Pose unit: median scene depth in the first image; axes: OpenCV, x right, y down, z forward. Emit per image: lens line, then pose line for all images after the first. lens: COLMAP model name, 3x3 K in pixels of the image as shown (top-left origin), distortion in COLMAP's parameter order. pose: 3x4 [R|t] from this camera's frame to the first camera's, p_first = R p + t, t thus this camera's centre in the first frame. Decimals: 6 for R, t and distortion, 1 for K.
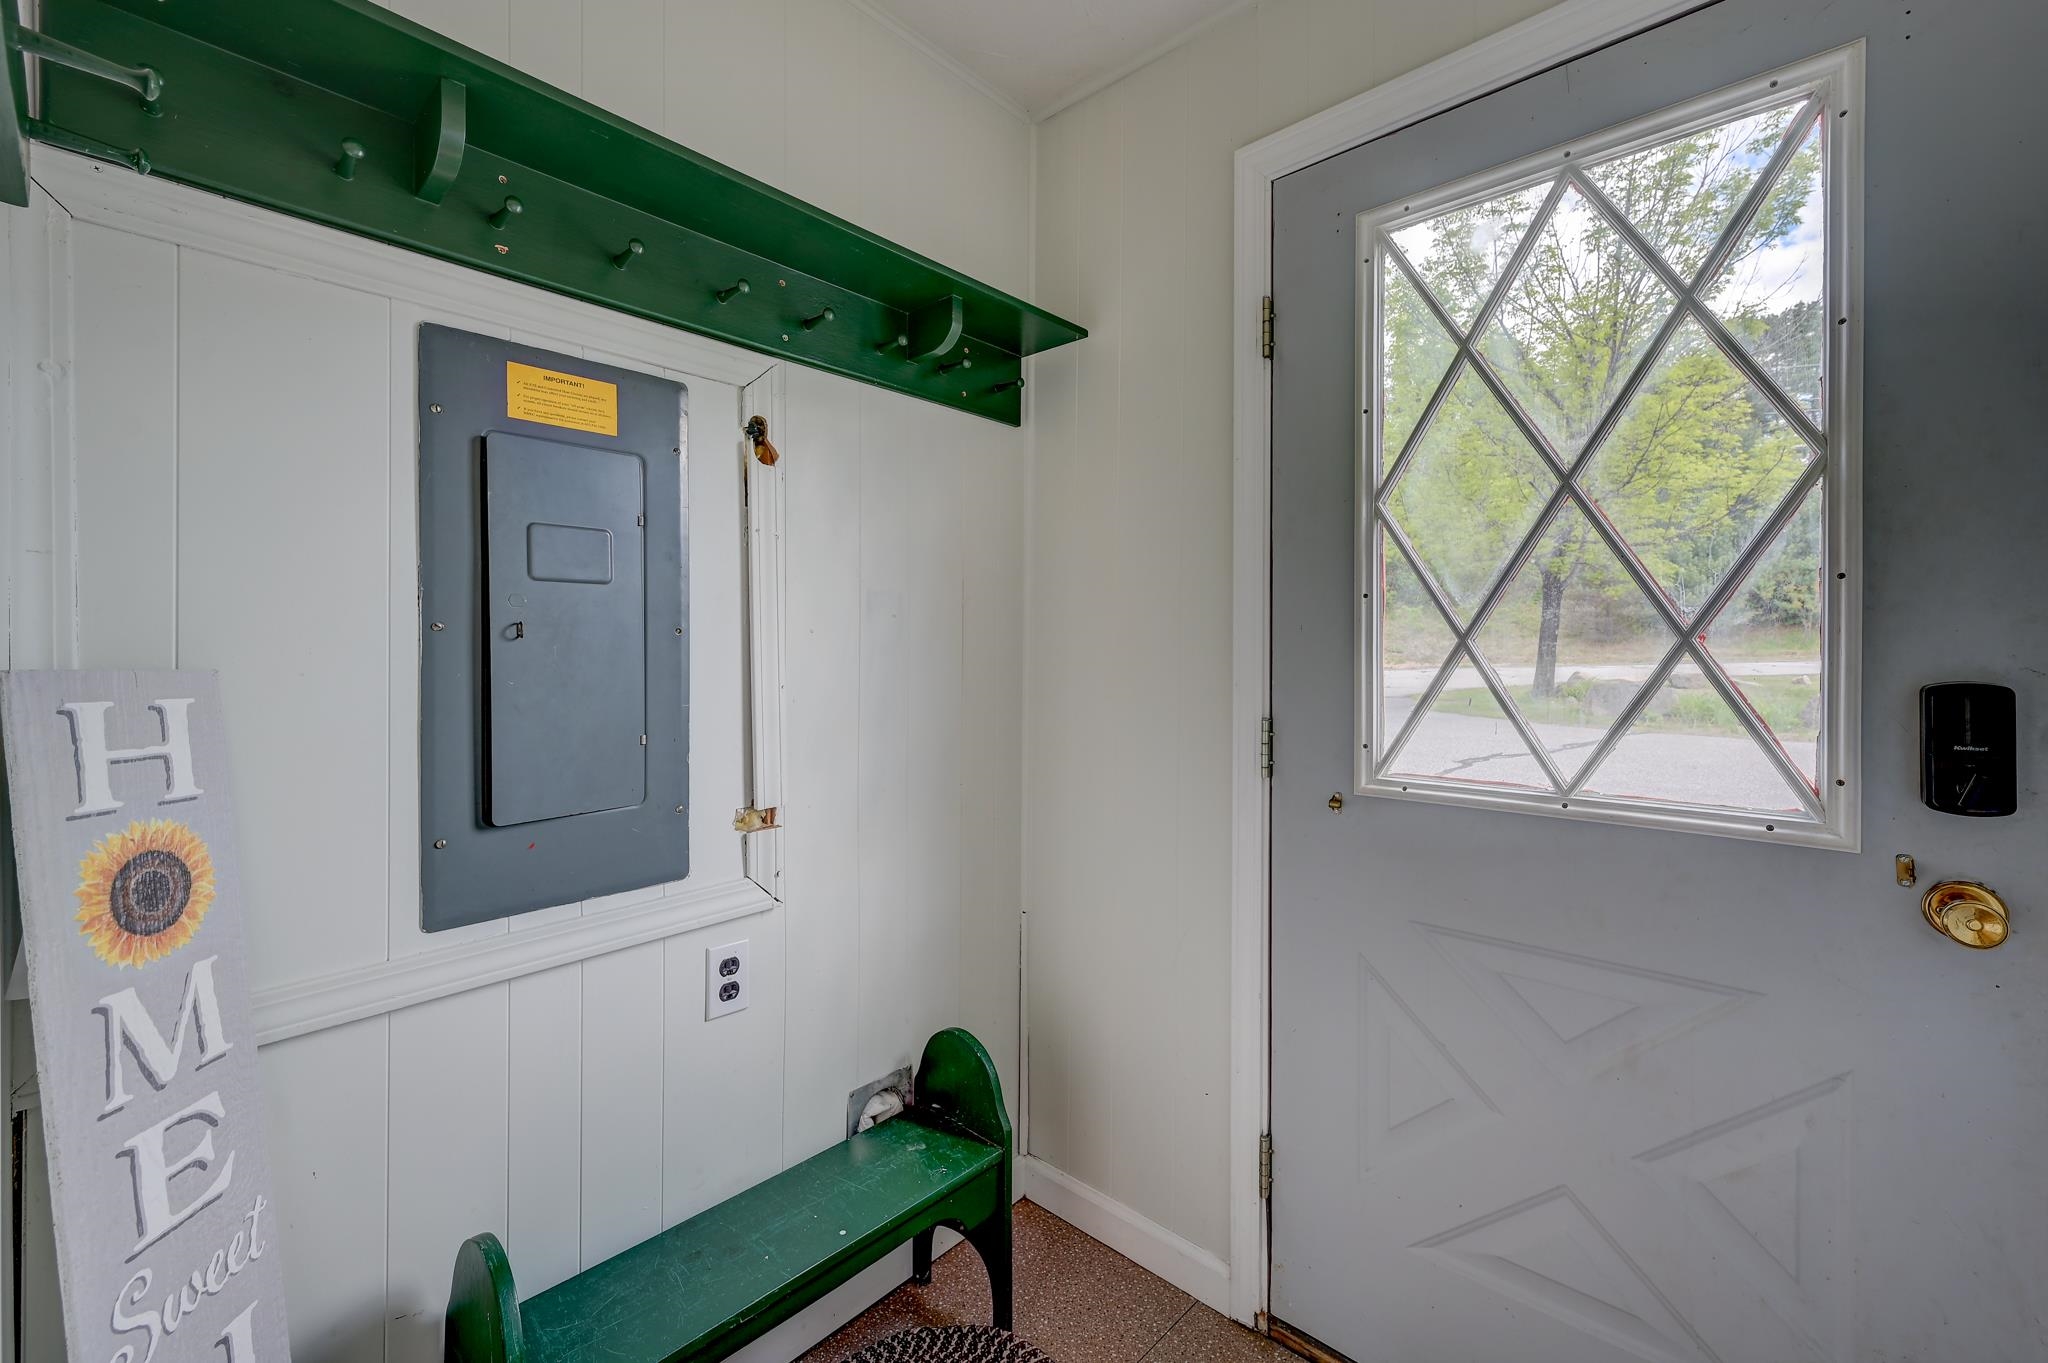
lens RADIAL K [[841.9, 0, 1027.1], [0, 841.9, 657.6], [0, 0, 1]] dist [0.000139, 0.000244]
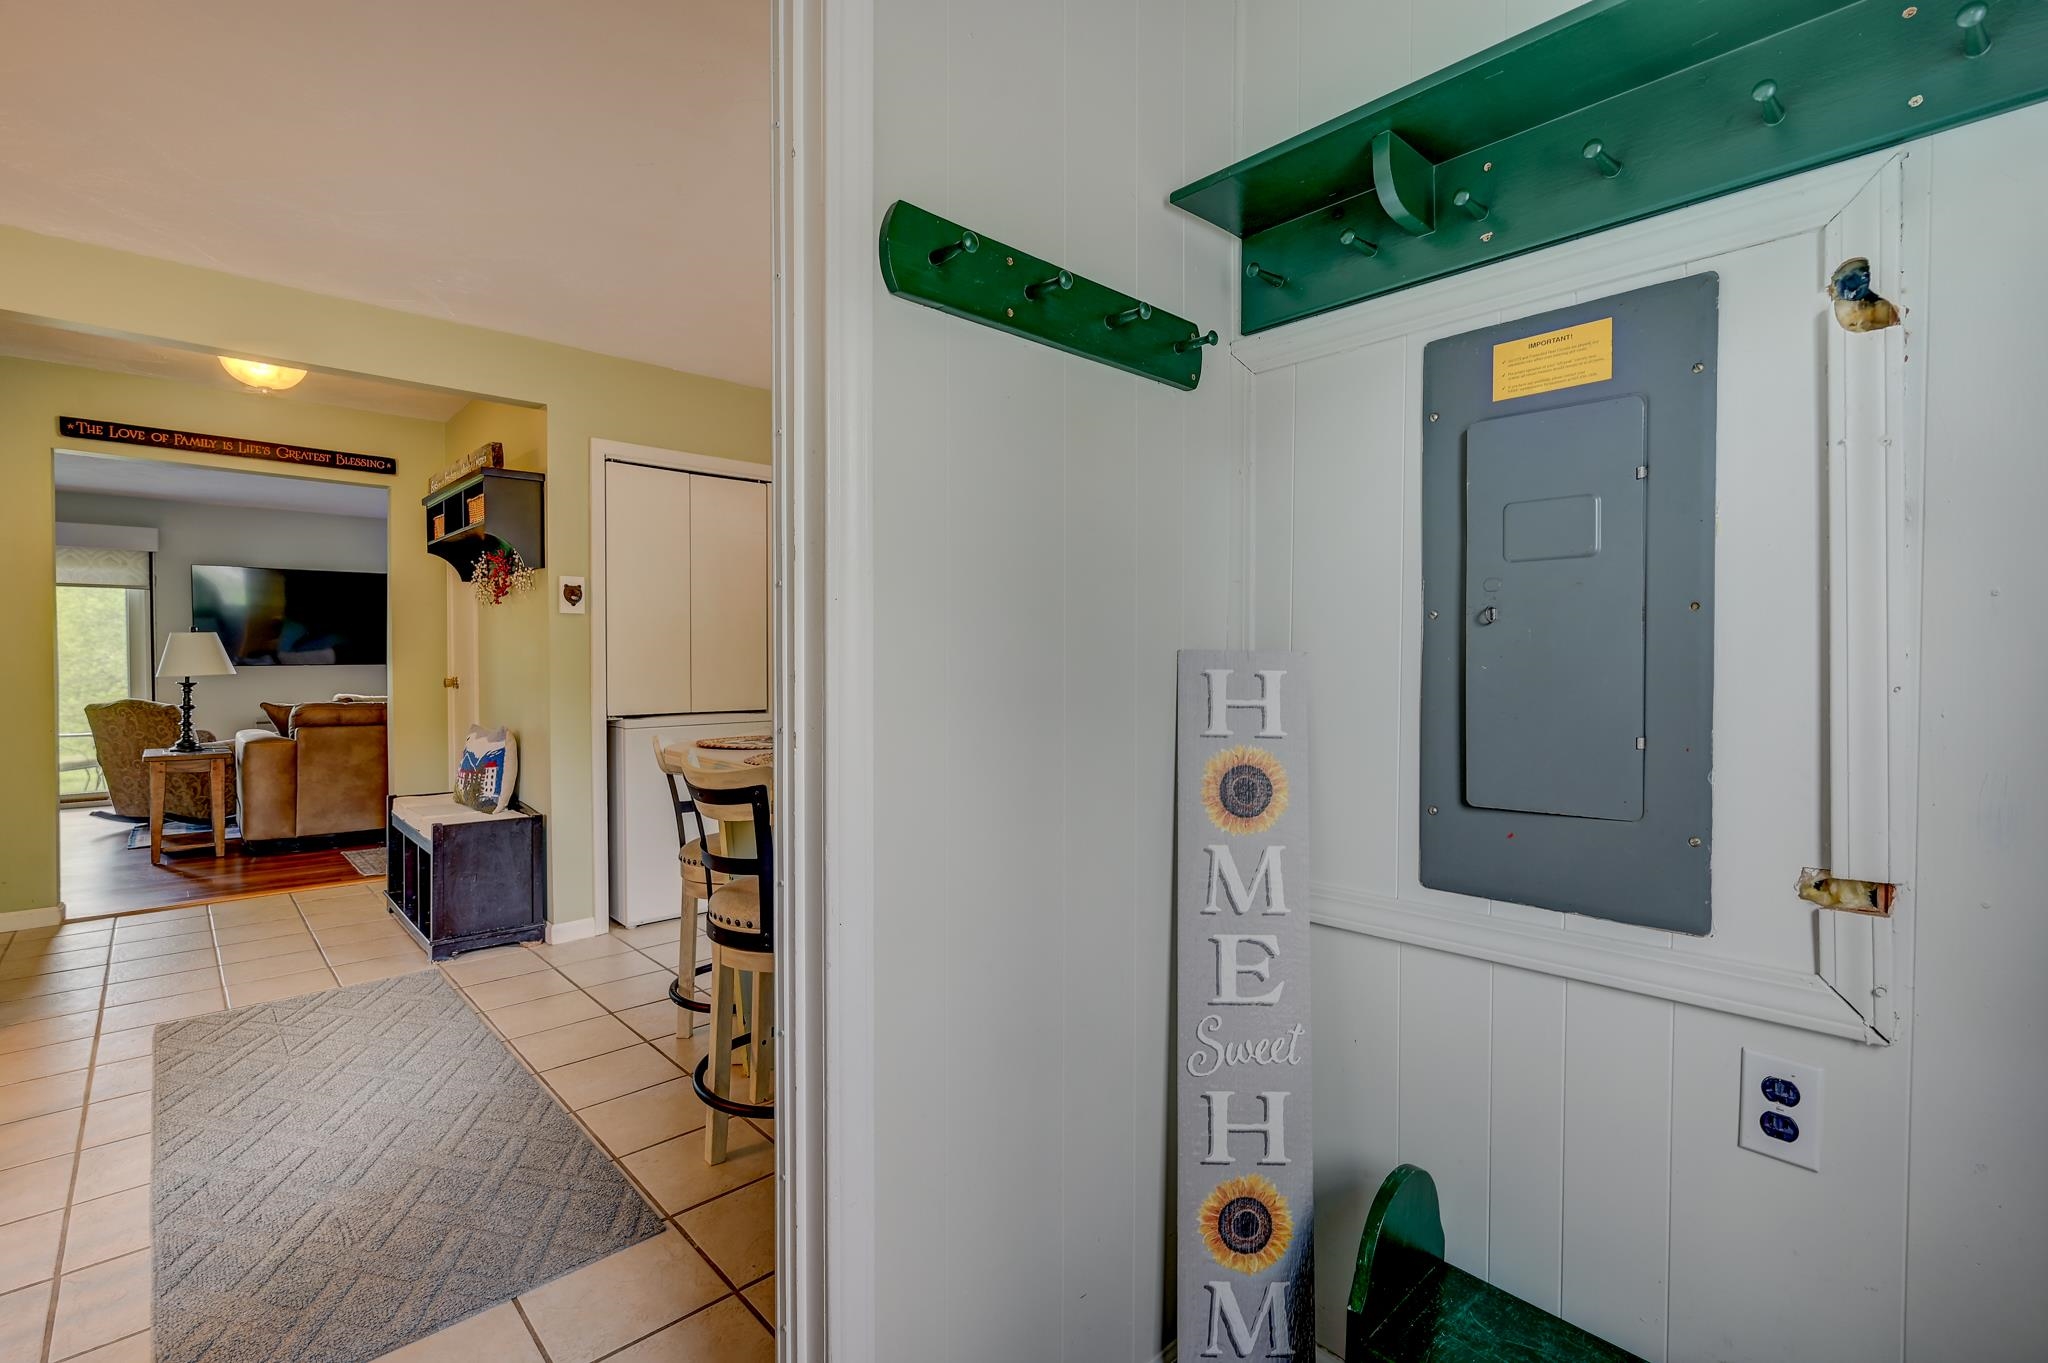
lens RADIAL K [[908.4, 0, 1028.3], [0, 908.4, 673.6], [0, 0, 1]] dist [0.000250, 0.000806]
pose [[-0.071578, 0.028140, -0.997038, 0.641160], [-0.002377, 0.999594, 0.028383, 0.009341], [0.997432, 0.004402, -0.071482, 0.668575]]
